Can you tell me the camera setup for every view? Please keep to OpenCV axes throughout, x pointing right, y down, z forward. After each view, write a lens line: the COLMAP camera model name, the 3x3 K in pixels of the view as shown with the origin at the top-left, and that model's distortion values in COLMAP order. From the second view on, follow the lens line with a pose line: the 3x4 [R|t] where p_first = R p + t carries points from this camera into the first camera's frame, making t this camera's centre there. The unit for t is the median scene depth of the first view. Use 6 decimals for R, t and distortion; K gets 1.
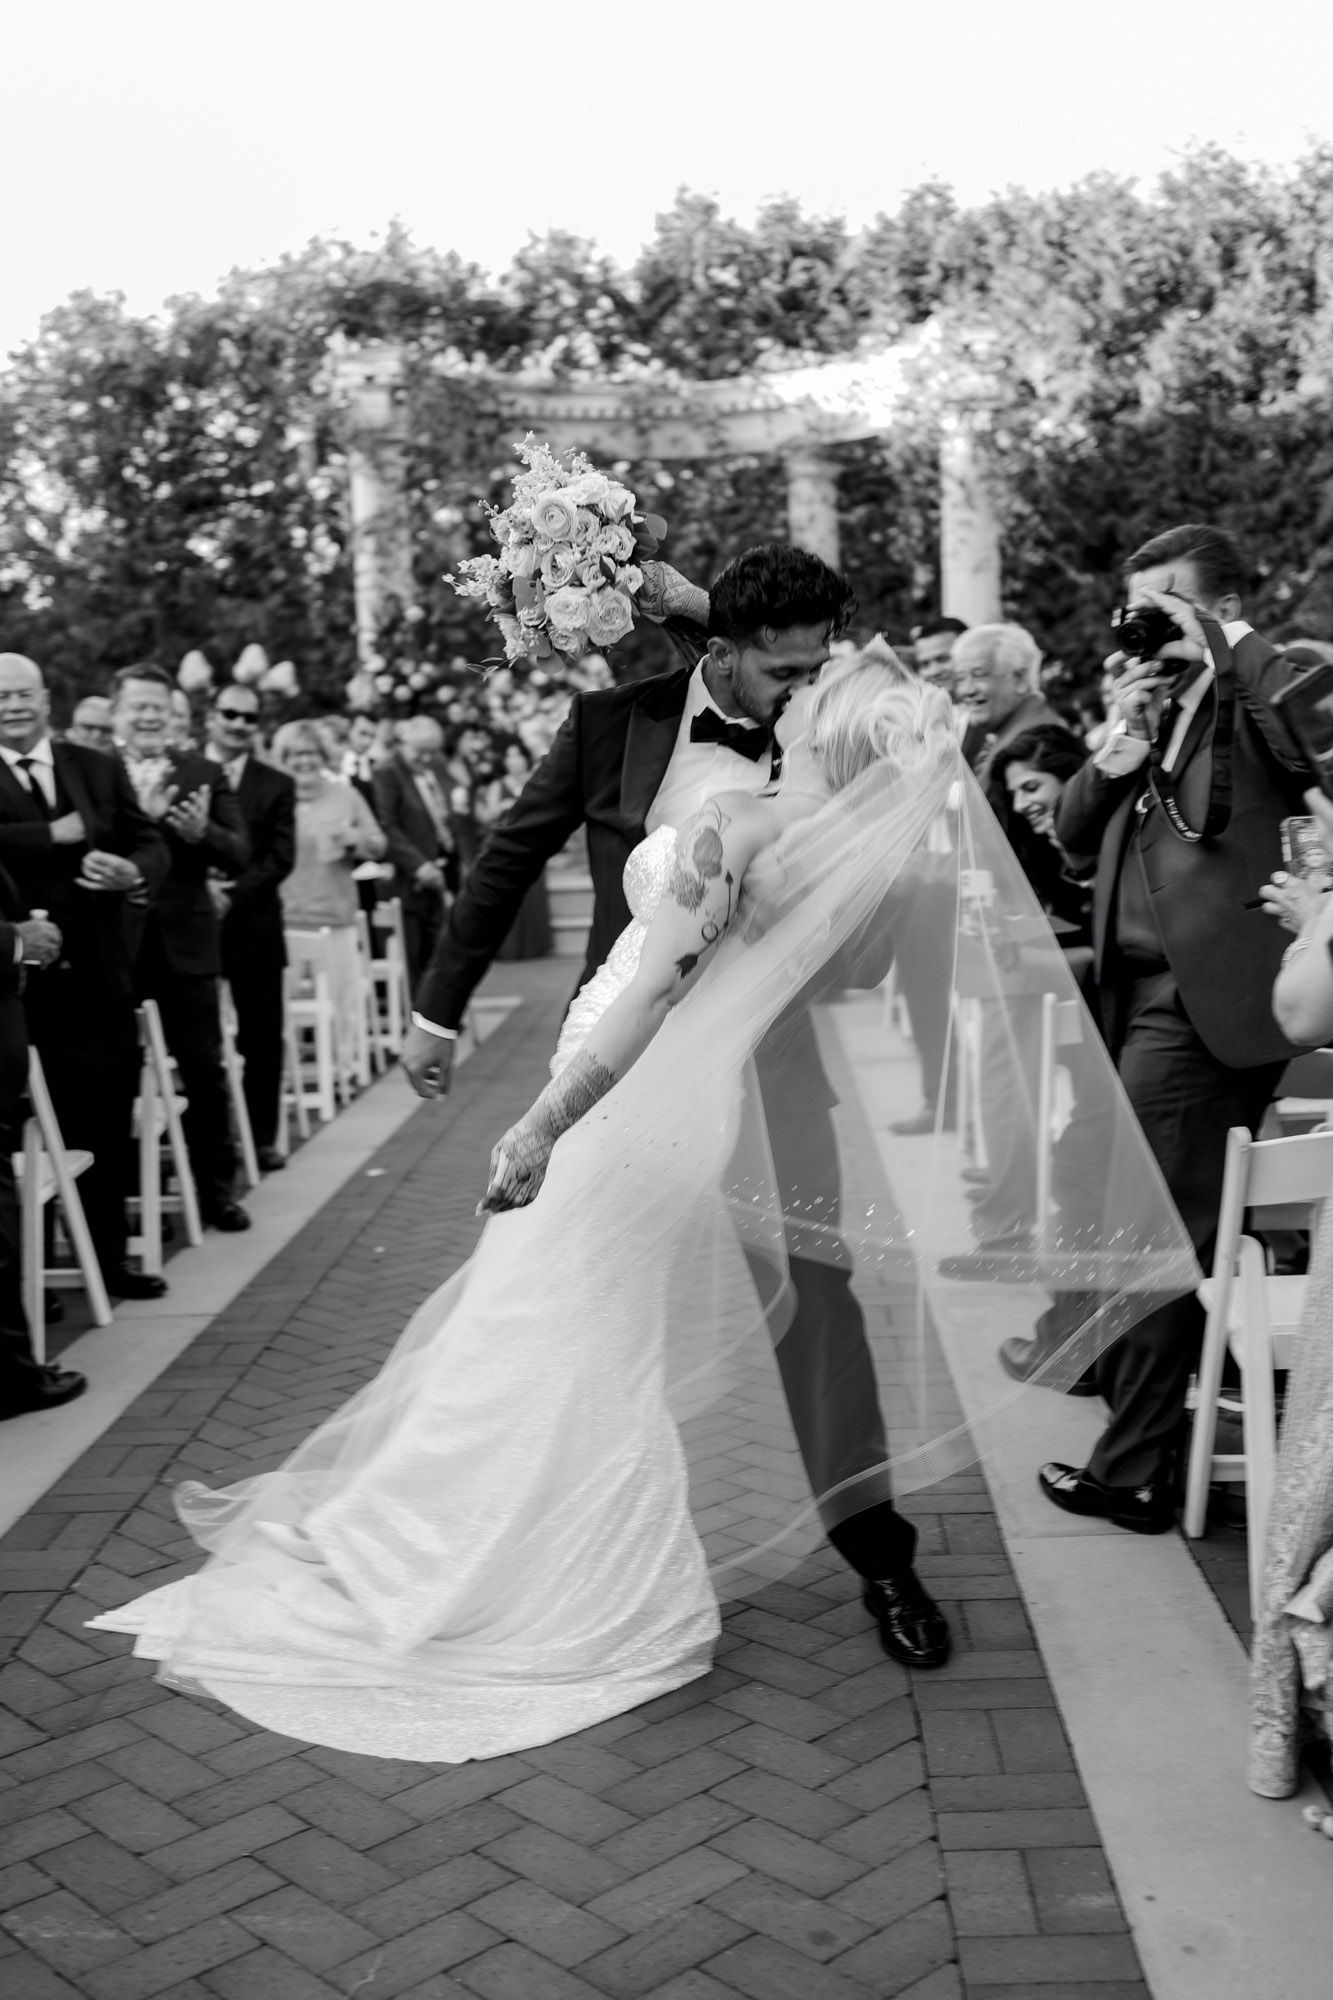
lens RADIAL K [[2057.5, 0, 658.0], [0, 2057.5, 992.3], [0, 0, 1]] dist [-0.000991, 0.000000]
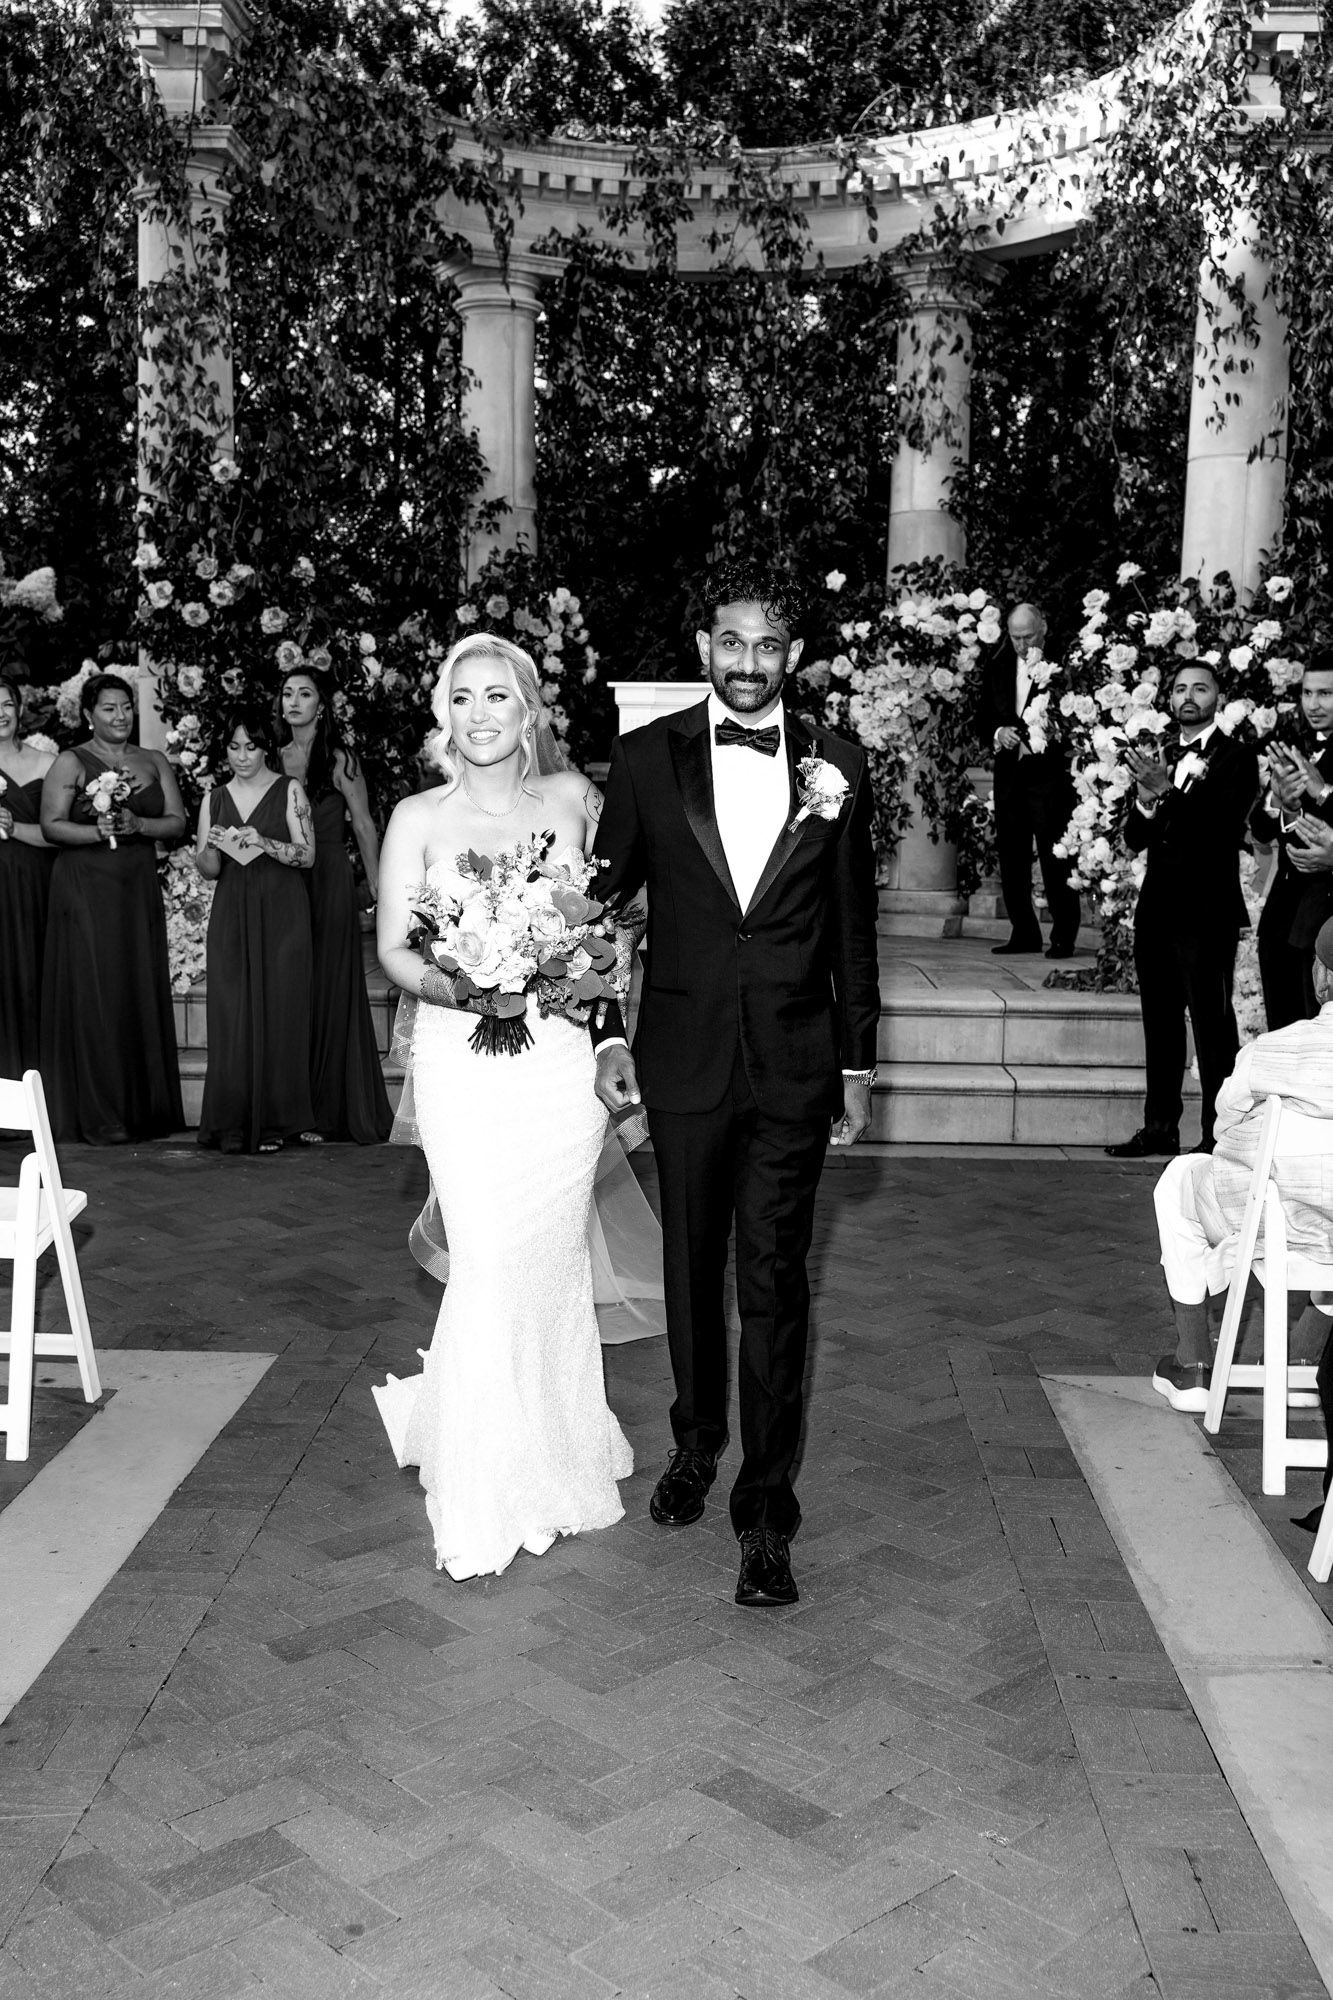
lens RADIAL K [[2057.5, 0, 663.5], [0, 2057.5, 1017.0], [0, 0, 1]] dist [-0.000991, 0.000000]
pose [[0.998143, 0.060071, 0.010115, 0.000931], [-0.060166, 0.998145, 0.009330, -0.044221], [-0.009536, -0.009922, 0.999905, 0.390786]]
